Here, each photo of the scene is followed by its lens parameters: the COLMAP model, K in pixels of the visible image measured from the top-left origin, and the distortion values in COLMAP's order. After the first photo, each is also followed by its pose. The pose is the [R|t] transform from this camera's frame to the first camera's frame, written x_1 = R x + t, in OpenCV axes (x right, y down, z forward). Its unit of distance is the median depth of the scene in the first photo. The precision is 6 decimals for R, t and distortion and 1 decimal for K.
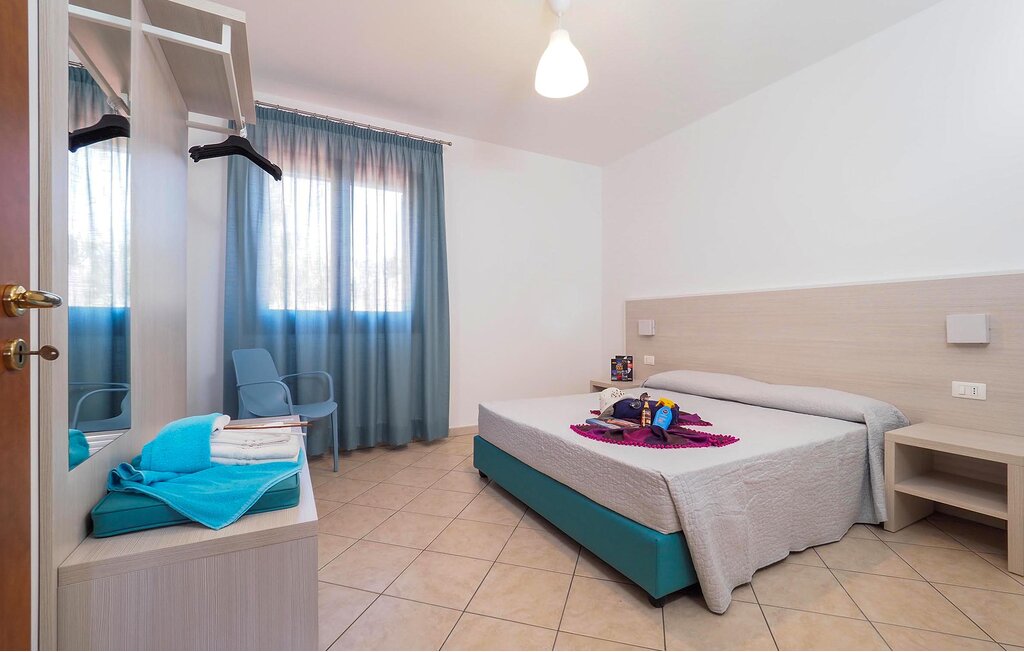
lens RADIAL K [[424.4, 0, 512.0], [0, 424.4, 326.0], [0, 0, 1]] dist [-0.002165, -0.000431]
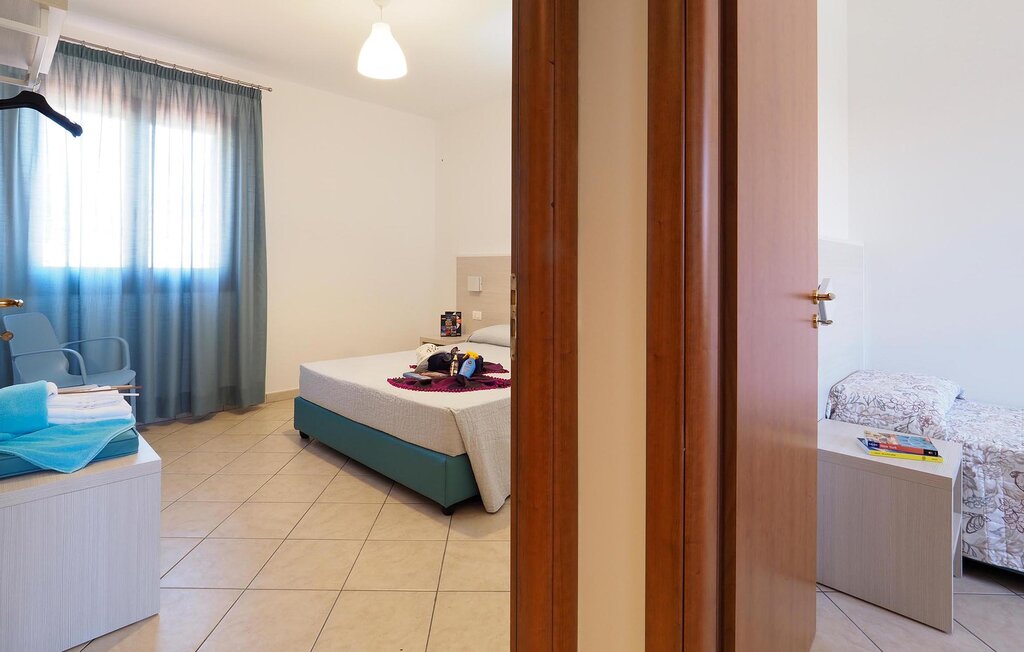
lens RADIAL K [[499.9, 0, 489.1], [0, 499.9, 266.5], [0, 0, 1]] dist [-0.001665, -0.000580]
pose [[0.960632, 0.007243, 0.277728, 0.022771], [-0.004554, 0.999936, -0.010324, -0.040913], [-0.277785, 0.008653, 0.960604, -0.284929]]
